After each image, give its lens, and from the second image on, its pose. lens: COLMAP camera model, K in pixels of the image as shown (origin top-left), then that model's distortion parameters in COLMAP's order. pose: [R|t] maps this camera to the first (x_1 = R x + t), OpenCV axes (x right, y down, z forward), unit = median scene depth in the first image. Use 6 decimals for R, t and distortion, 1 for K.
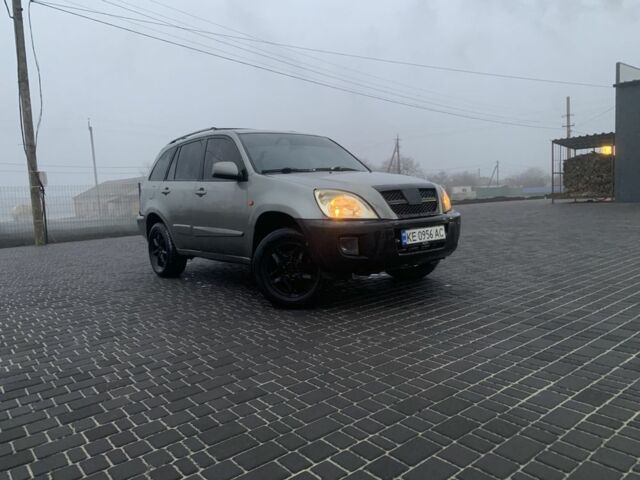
lens RADIAL K [[483.3, 0, 320.0], [0, 483.3, 240.0], [0, 0, 1]] dist [0.049027, -0.066582]
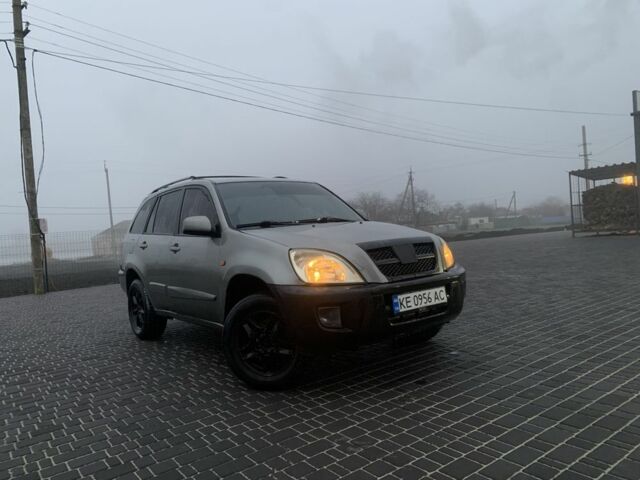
lens RADIAL K [[483.3, 0, 320.0], [0, 483.3, 240.0], [0, 0, 1]] dist [0.049027, -0.066582]
pose [[0.999098, -0.023272, -0.035528, 0.057593], [0.020793, 0.997427, -0.068602, -0.048060], [0.037033, 0.067801, 0.997011, 0.113175]]
